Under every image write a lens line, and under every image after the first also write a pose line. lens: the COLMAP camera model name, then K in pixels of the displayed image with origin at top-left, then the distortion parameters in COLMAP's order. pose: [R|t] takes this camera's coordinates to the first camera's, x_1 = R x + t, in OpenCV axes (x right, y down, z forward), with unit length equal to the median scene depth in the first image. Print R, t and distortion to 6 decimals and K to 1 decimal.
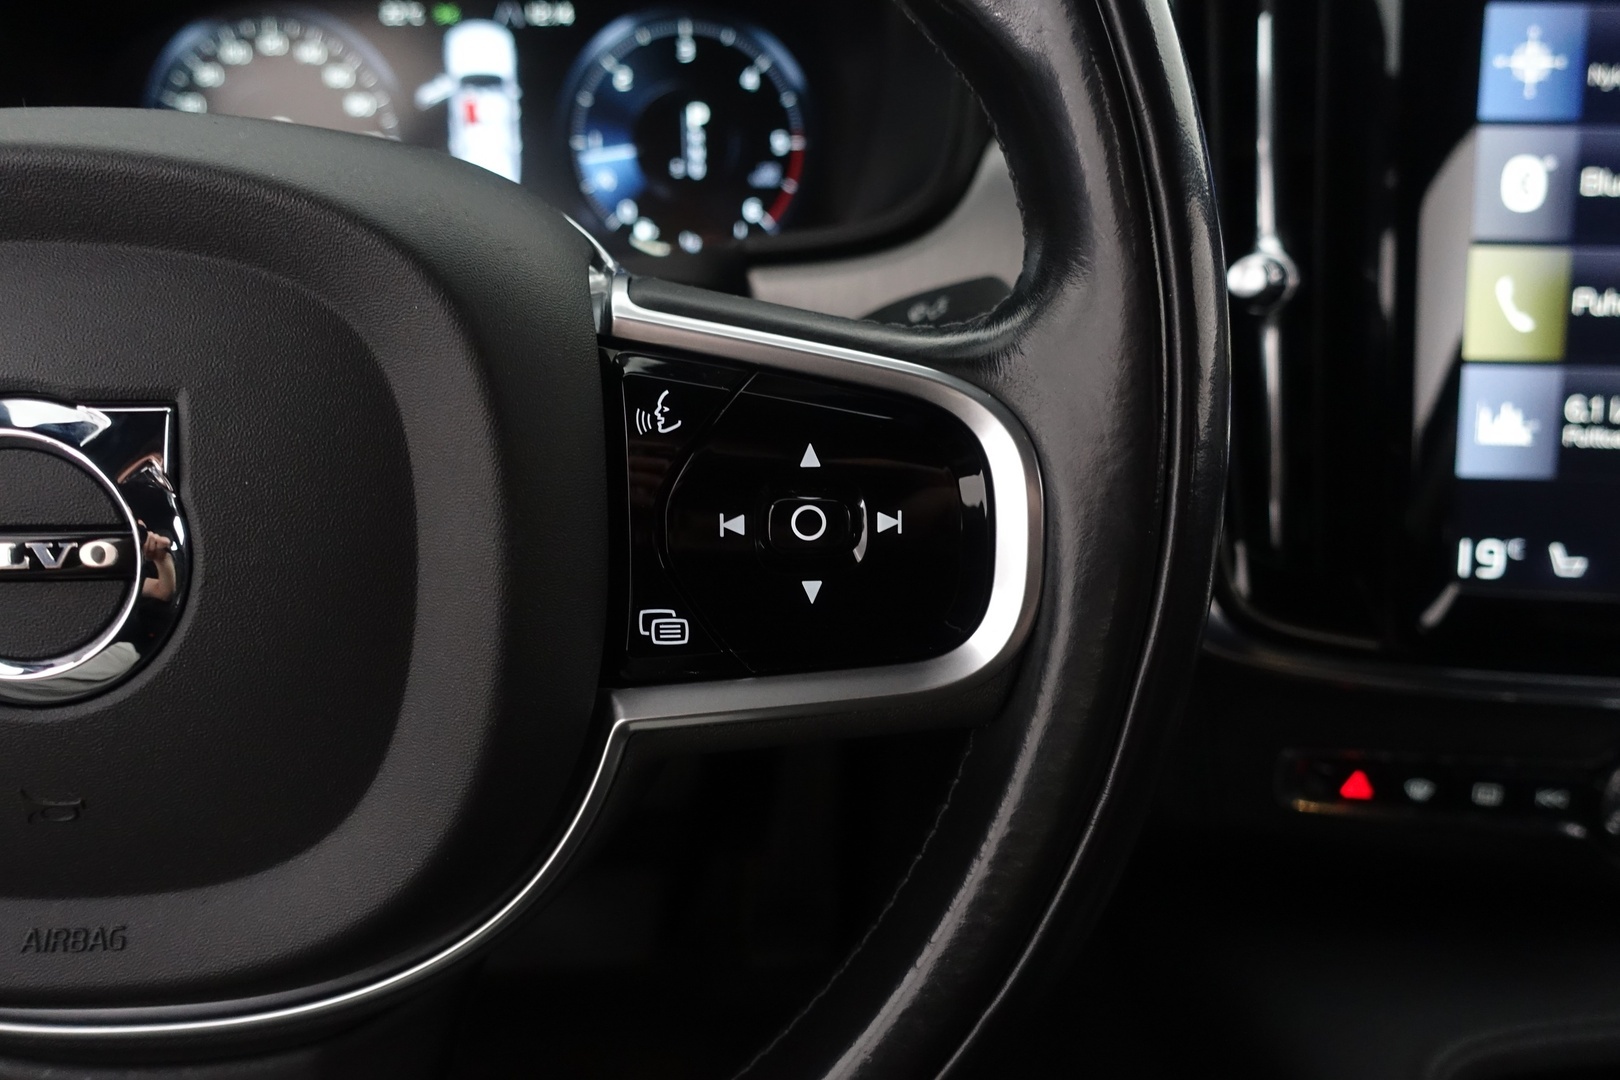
lens RADIAL K [[1102.4, 0, 807.0], [0, 1102.4, 541.1], [0, 0, 1]] dist [-0.005406, 0.003311]
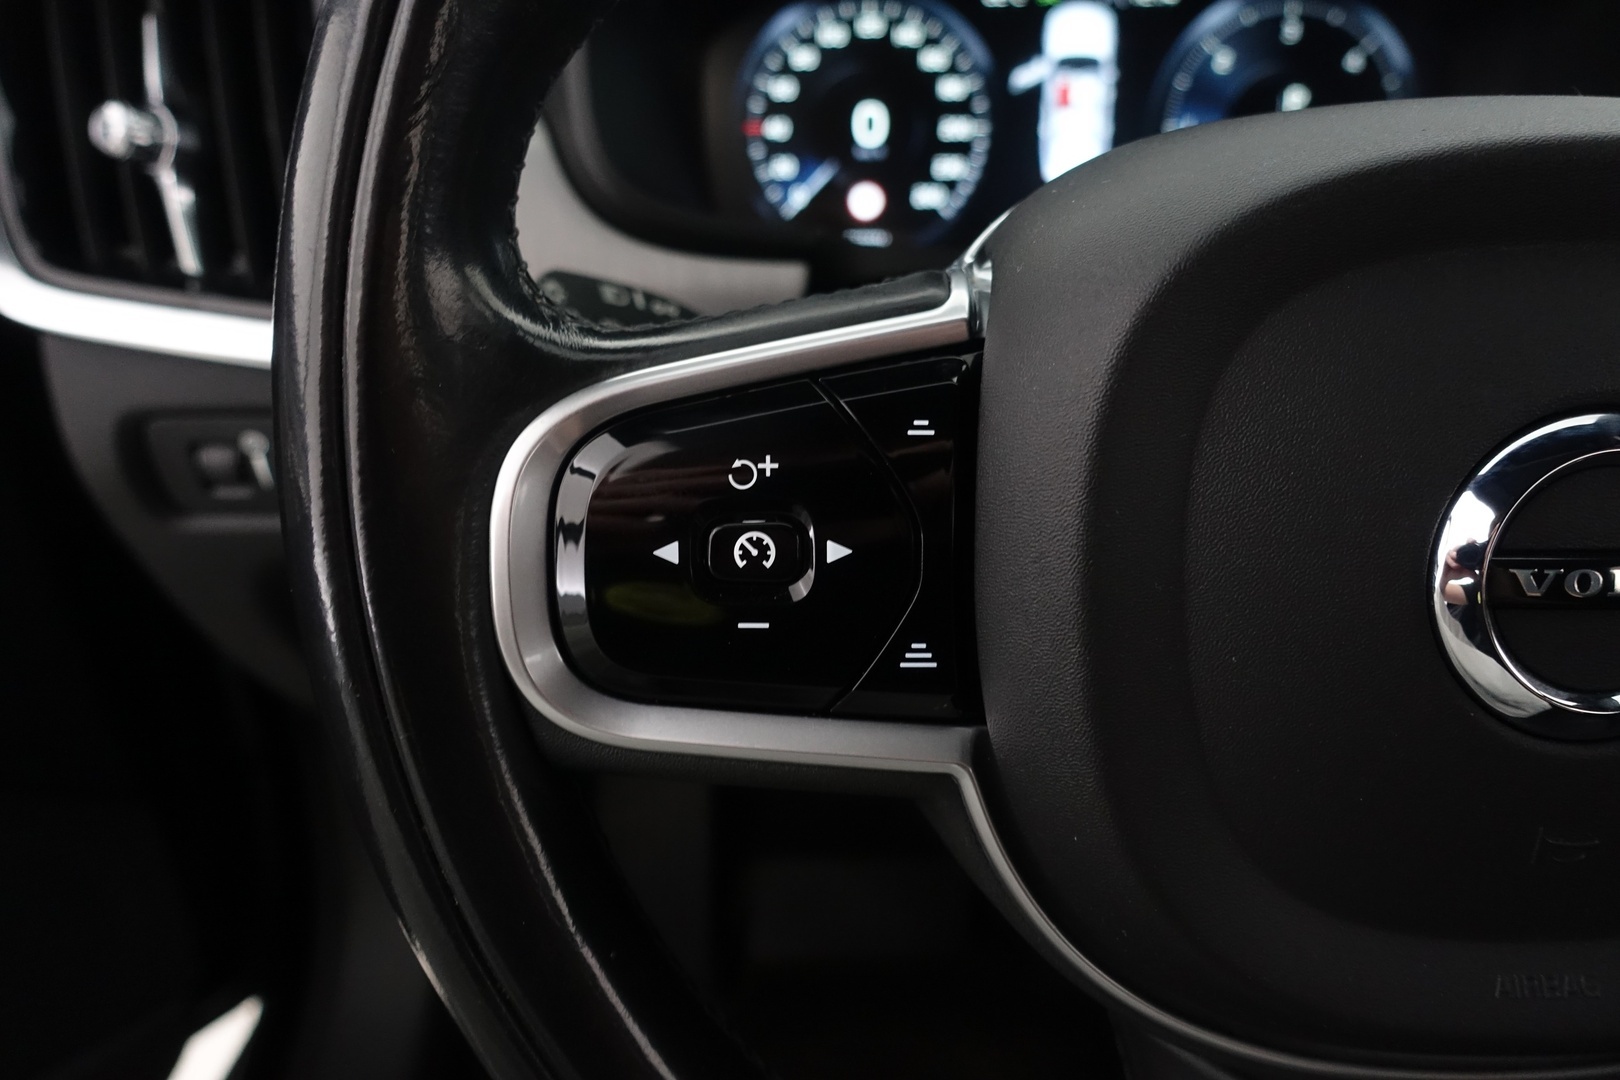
lens RADIAL K [[1102.4, 0, 808.2], [0, 1102.4, 534.0], [0, 0, 1]] dist [-0.005406, 0.003311]
pose [[0.998750, 0.017477, -0.046838, -0.632081], [-0.017028, 0.999805, 0.009953, -0.013252], [0.047003, -0.009143, 0.998853, 0.024801]]
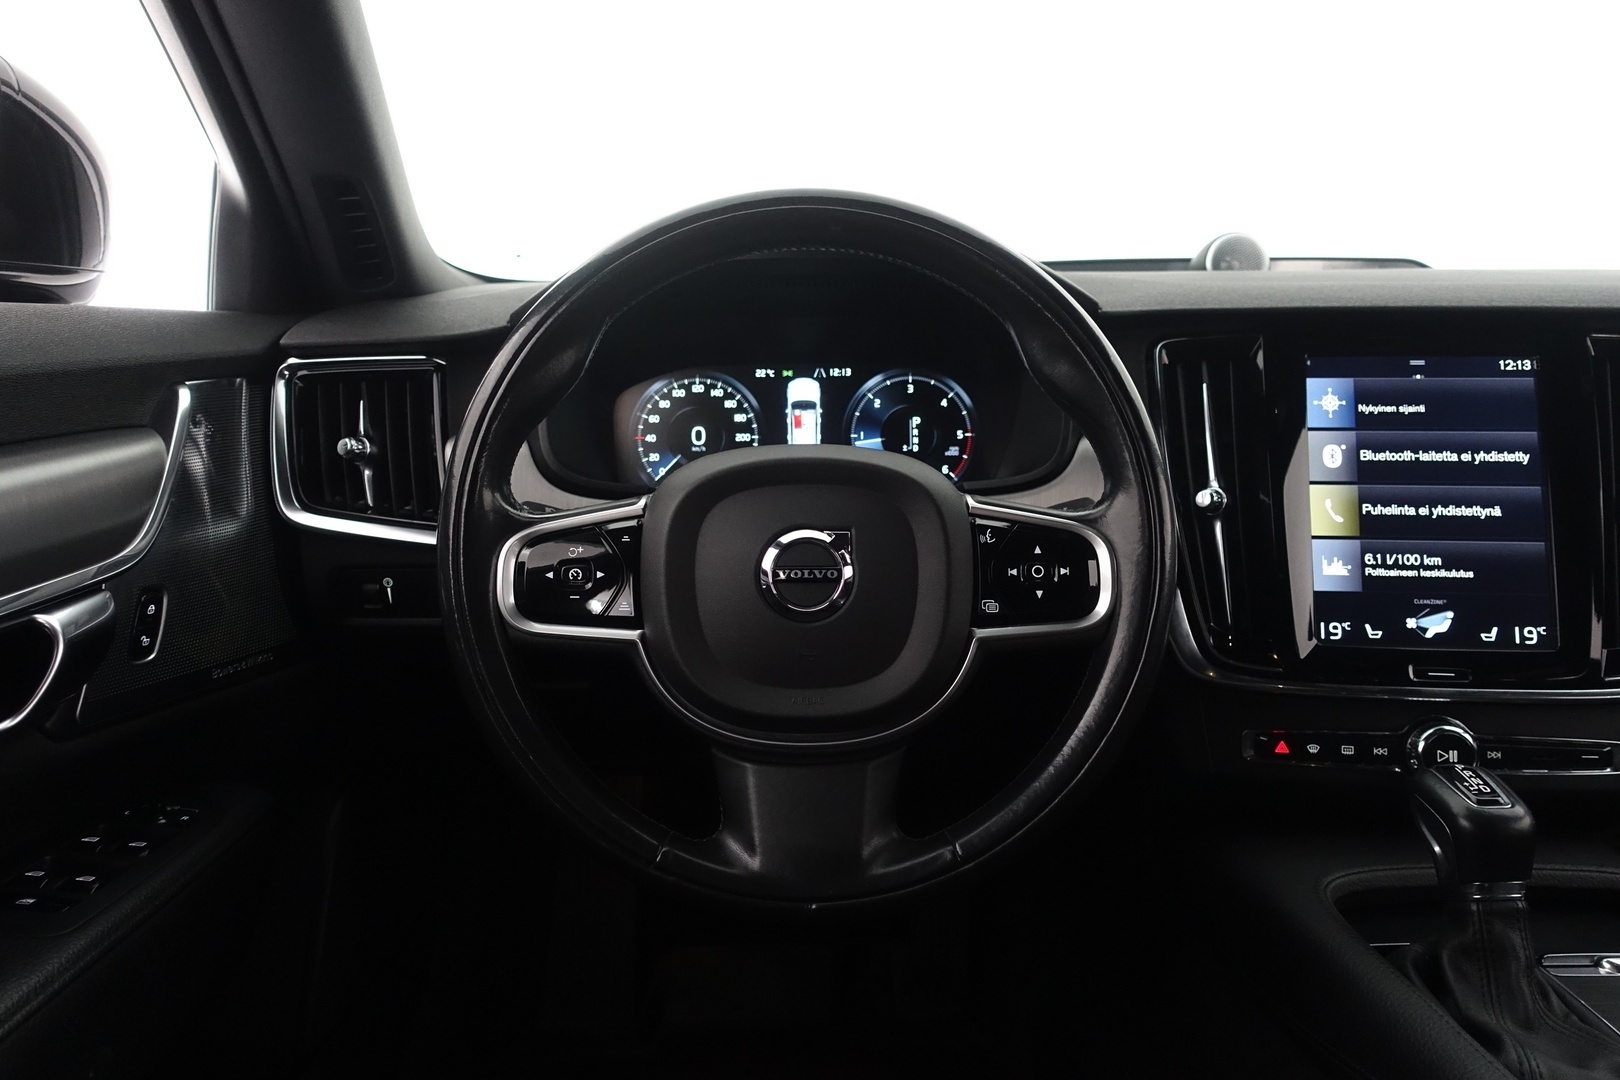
lens RADIAL K [[1102.4, 0, 810.7], [0, 1102.4, 540.7], [0, 0, 1]] dist [-0.005406, 0.003311]
pose [[0.998911, -0.003609, -0.046516, -0.257311], [-0.006733, 0.975419, -0.220256, 0.305905], [0.046167, 0.220329, 0.974332, -1.066859]]
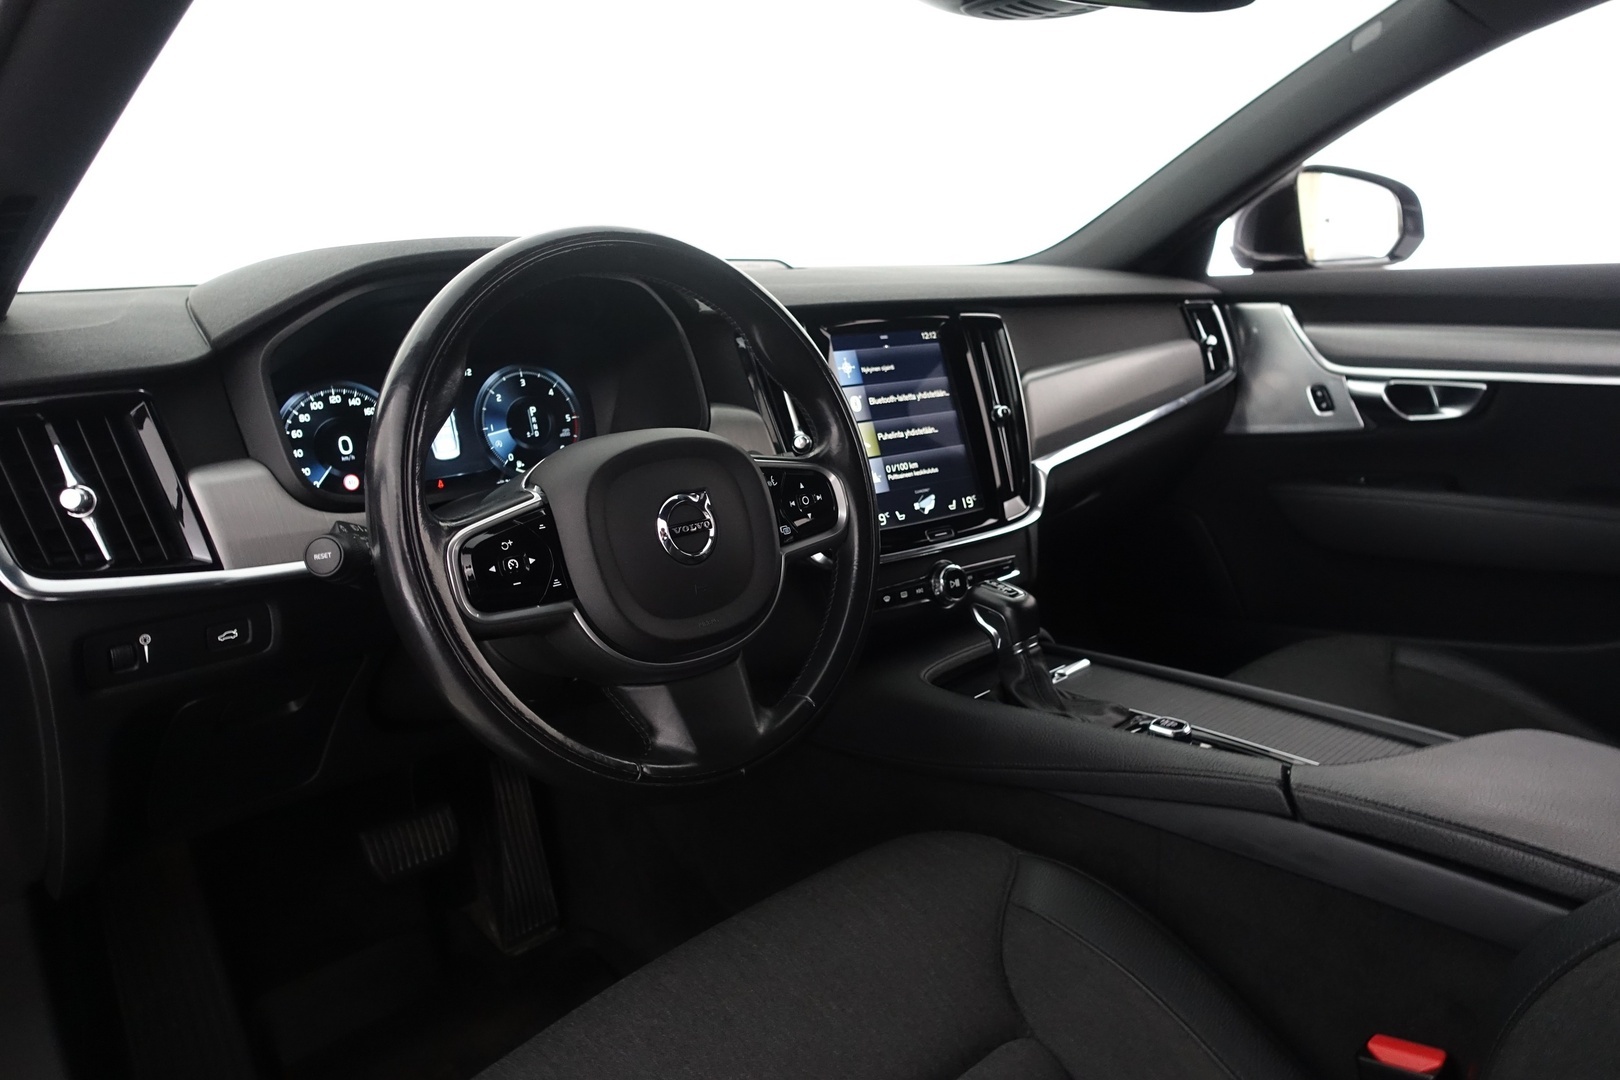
lens RADIAL K [[1102.4, 0, 805.7], [0, 1102.4, 545.1], [0, 0, 1]] dist [-0.005406, 0.003311]
pose [[0.758586, -0.183679, 0.625148, -1.459910], [0.297155, 0.951383, -0.081051, 0.265914], [-0.579868, 0.247250, 0.776287, -1.231287]]
